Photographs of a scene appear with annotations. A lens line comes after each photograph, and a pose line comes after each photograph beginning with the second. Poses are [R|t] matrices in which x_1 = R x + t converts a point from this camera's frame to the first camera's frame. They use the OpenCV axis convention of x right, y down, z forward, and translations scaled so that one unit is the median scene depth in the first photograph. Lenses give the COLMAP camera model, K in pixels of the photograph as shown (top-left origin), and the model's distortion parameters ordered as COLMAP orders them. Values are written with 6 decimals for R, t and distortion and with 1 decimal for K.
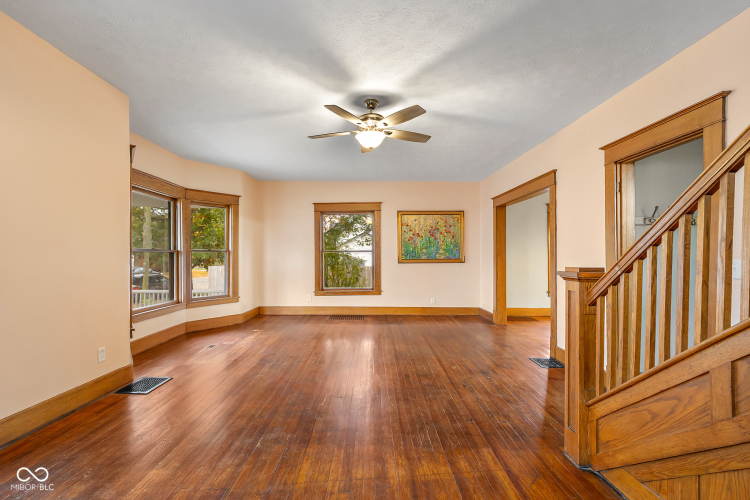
lens RADIAL K [[335.4, 0, 374.8], [0, 335.4, 255.6], [0, 0, 1]] dist [-0.004680, 0.000779]
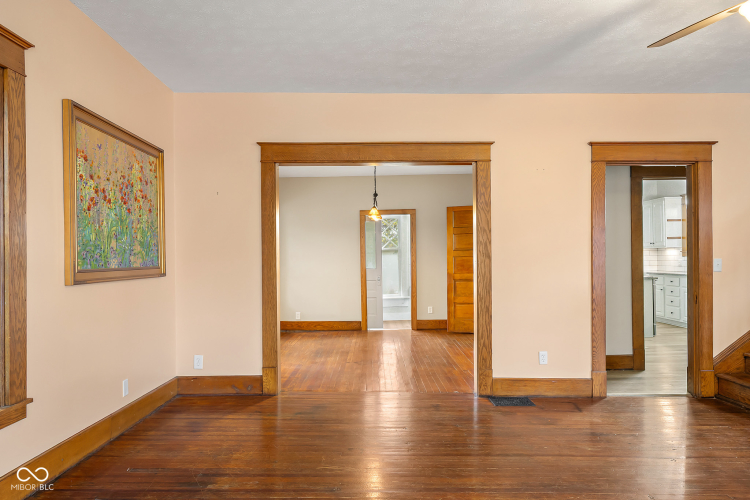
lens RADIAL K [[506.9, 0, 372.1], [0, 506.9, 250.0], [0, 0, 1]] dist [0.006266, 0.002600]
pose [[0.015507, 0.018954, 0.999700, -0.677768], [0.007580, 0.999789, -0.019073, 0.005120], [-0.999851, 0.007873, 0.015361, 1.408054]]
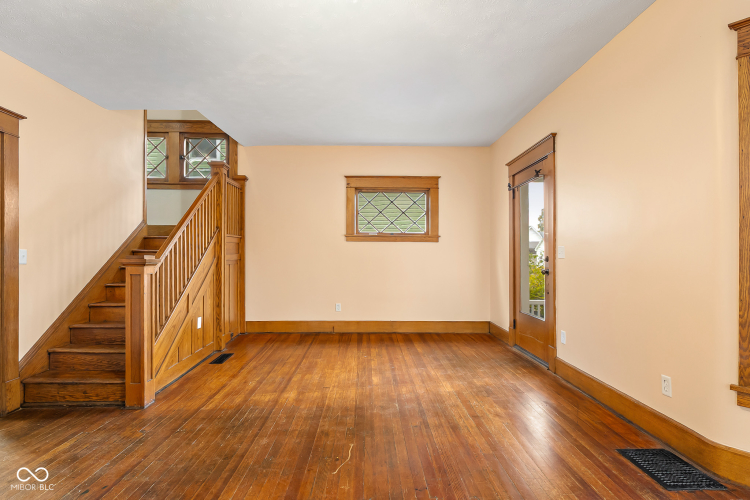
lens RADIAL K [[385.7, 0, 373.0], [0, 385.7, 255.2], [0, 0, 1]] dist [-0.003795, -0.000649]
pose [[-0.999979, -0.006269, -0.001658, -0.152826], [-0.006257, 0.999954, -0.007208, 0.023529], [0.001703, -0.007197, -0.999973, 1.416483]]
